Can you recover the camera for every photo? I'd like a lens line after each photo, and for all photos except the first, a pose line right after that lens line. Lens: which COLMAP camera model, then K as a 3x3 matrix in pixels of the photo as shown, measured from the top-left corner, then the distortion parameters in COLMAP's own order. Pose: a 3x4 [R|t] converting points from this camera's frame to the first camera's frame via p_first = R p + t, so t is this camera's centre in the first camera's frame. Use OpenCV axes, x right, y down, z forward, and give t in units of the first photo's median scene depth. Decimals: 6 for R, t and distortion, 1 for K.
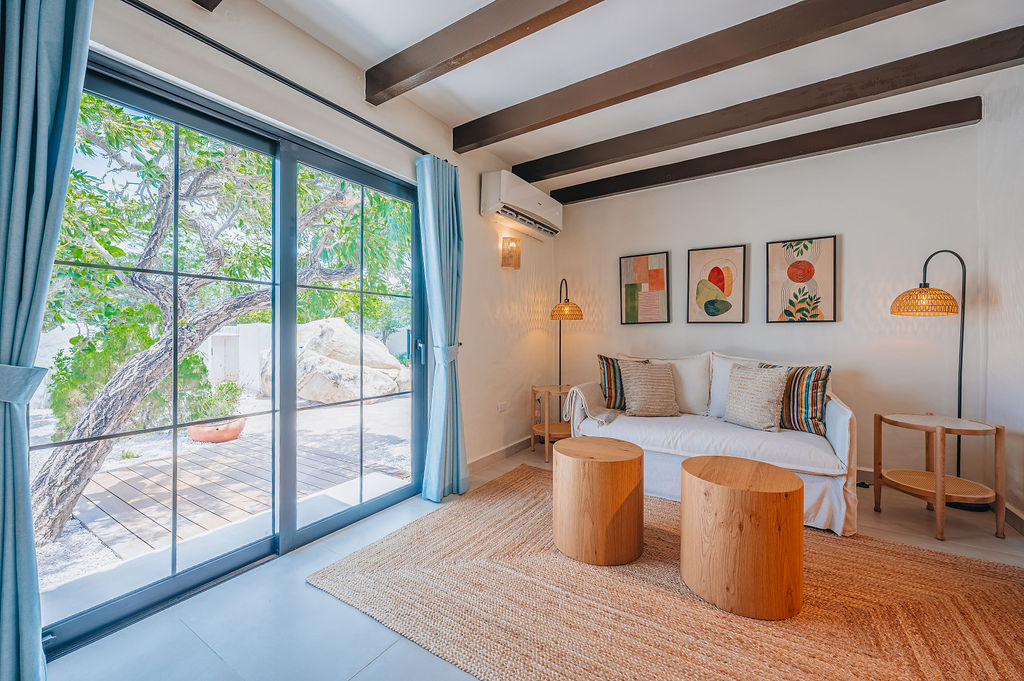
lens RADIAL K [[410.7, 0, 517.6], [0, 410.7, 332.3], [0, 0, 1]] dist [0.001870, -0.000794]
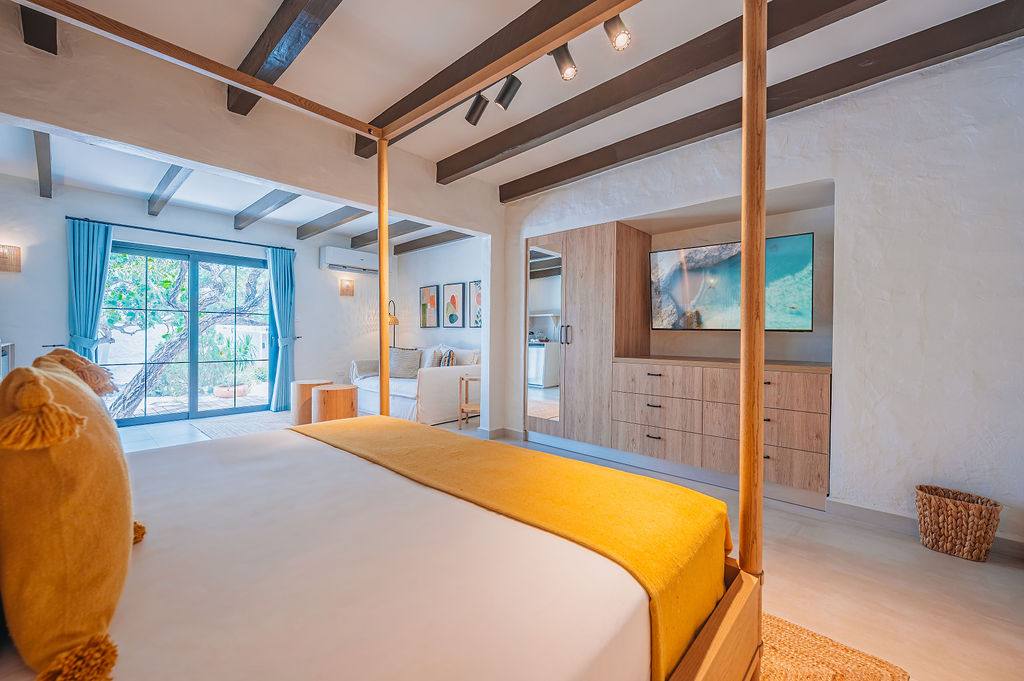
lens RADIAL K [[410.7, 0, 512.4], [0, 410.7, 336.2], [0, 0, 1]] dist [0.001870, -0.000794]
pose [[0.986023, 0.008883, -0.166374, 1.040404], [-0.006859, 0.999895, 0.012741, -0.009916], [0.166469, -0.011422, 0.985980, -0.670546]]
